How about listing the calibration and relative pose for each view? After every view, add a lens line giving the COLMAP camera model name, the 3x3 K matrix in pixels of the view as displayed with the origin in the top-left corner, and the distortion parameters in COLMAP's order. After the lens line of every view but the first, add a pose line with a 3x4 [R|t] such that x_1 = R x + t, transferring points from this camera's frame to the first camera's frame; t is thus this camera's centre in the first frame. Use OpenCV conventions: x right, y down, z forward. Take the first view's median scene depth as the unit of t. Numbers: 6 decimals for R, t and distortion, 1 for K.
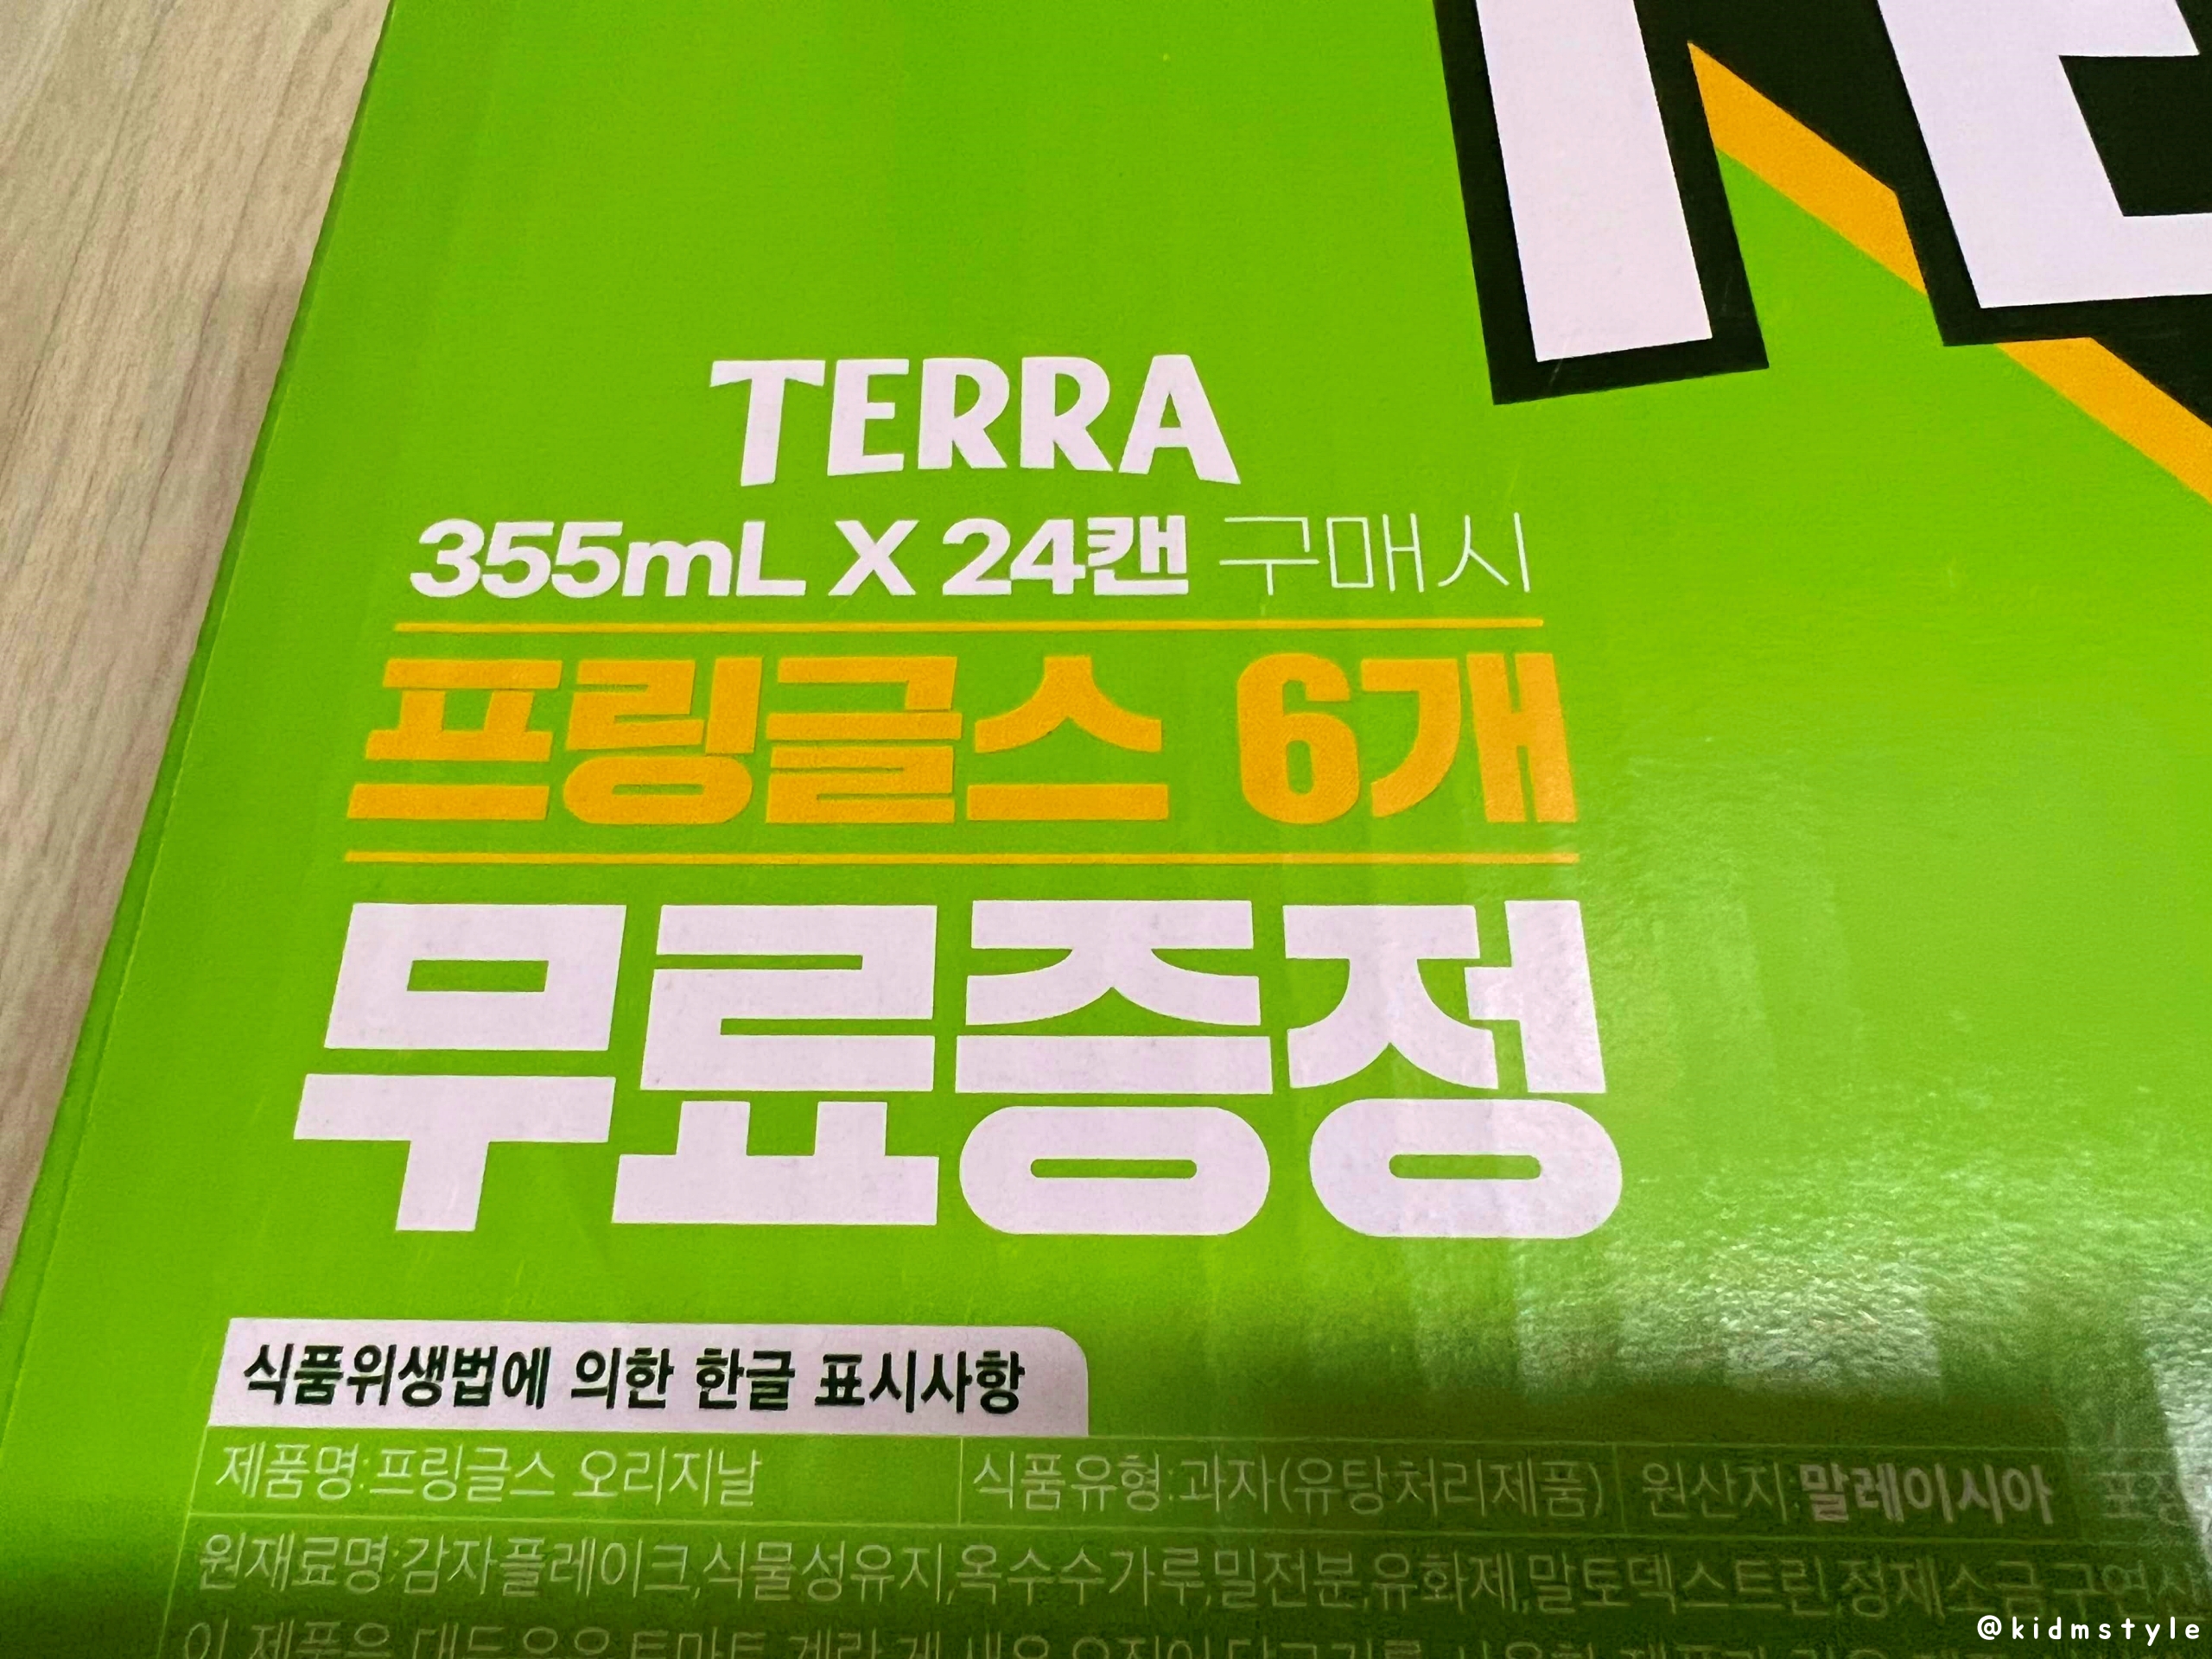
lens RADIAL K [[1669.6, 0, 1027.3], [0, 1669.6, 950.9], [0, 0, 1]] dist [-0.002117, -0.007577]
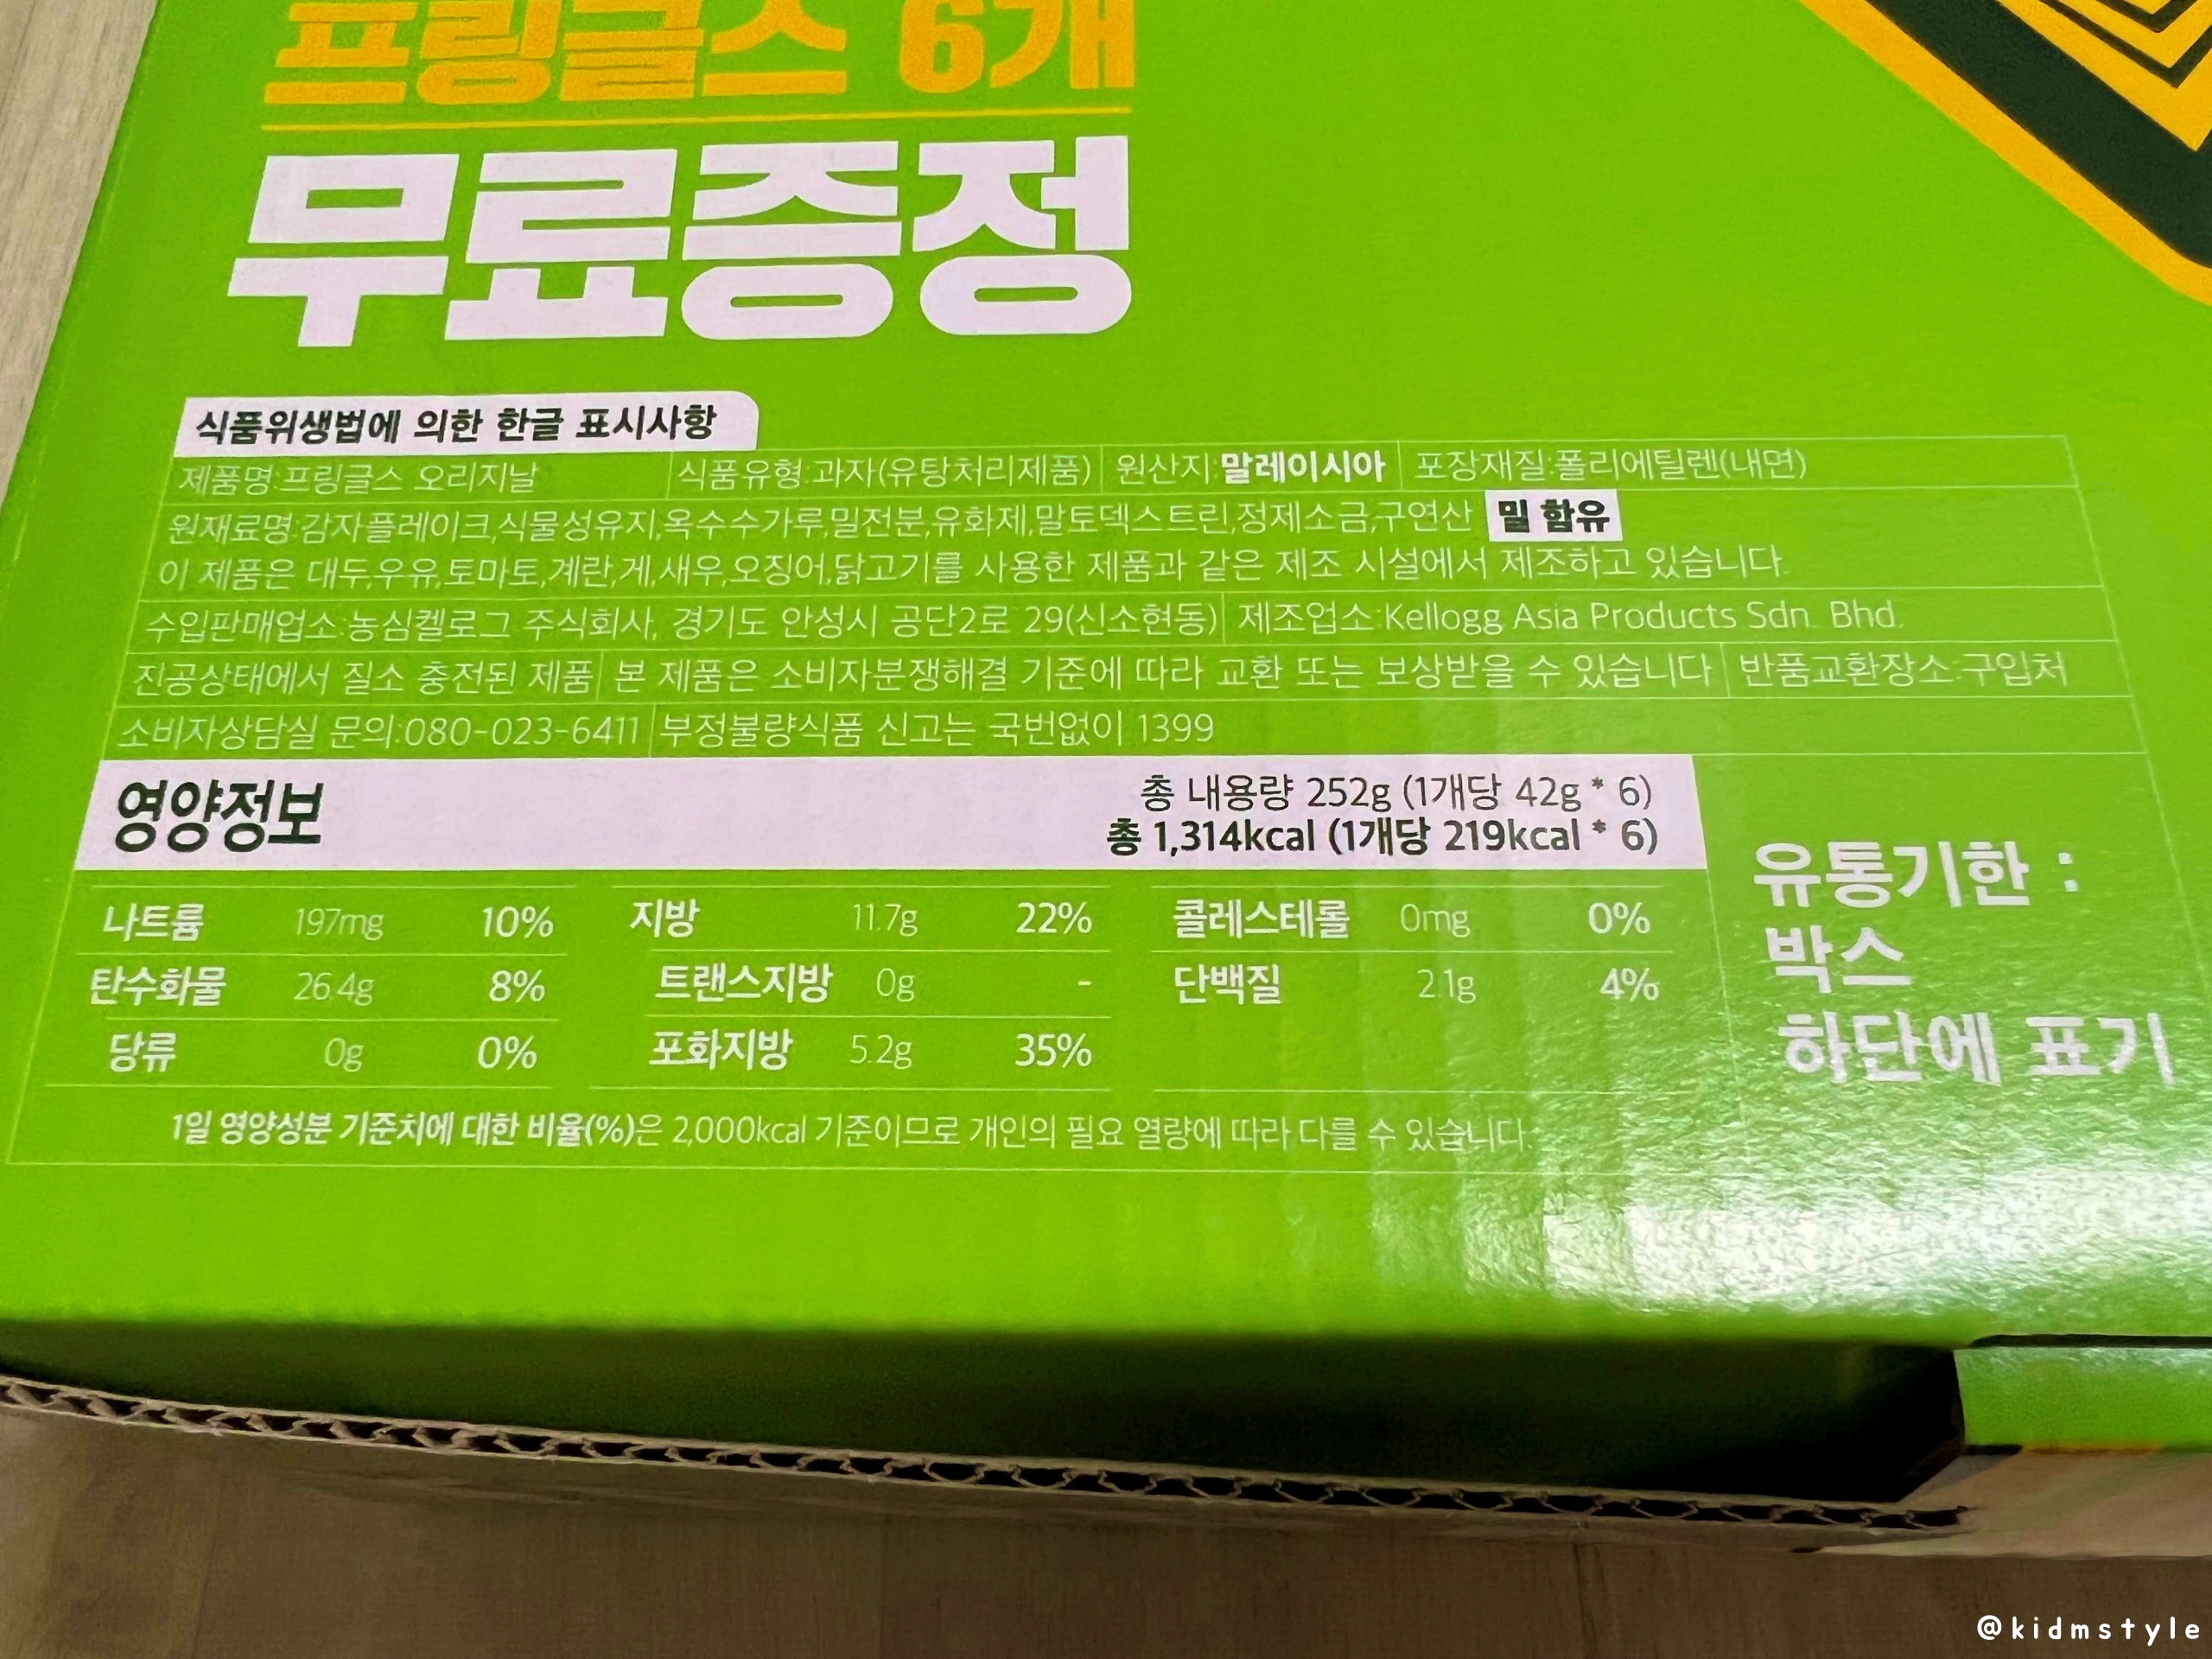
lens RADIAL K [[1669.6, 0, 1027.3], [0, 1669.6, 950.9], [0, 0, 1]] dist [-0.002117, -0.007577]
pose [[0.999934, -0.001020, -0.011449, 0.289647], [0.001949, 0.996682, 0.081374, 0.602409], [0.011328, -0.081391, 0.996618, -0.514458]]
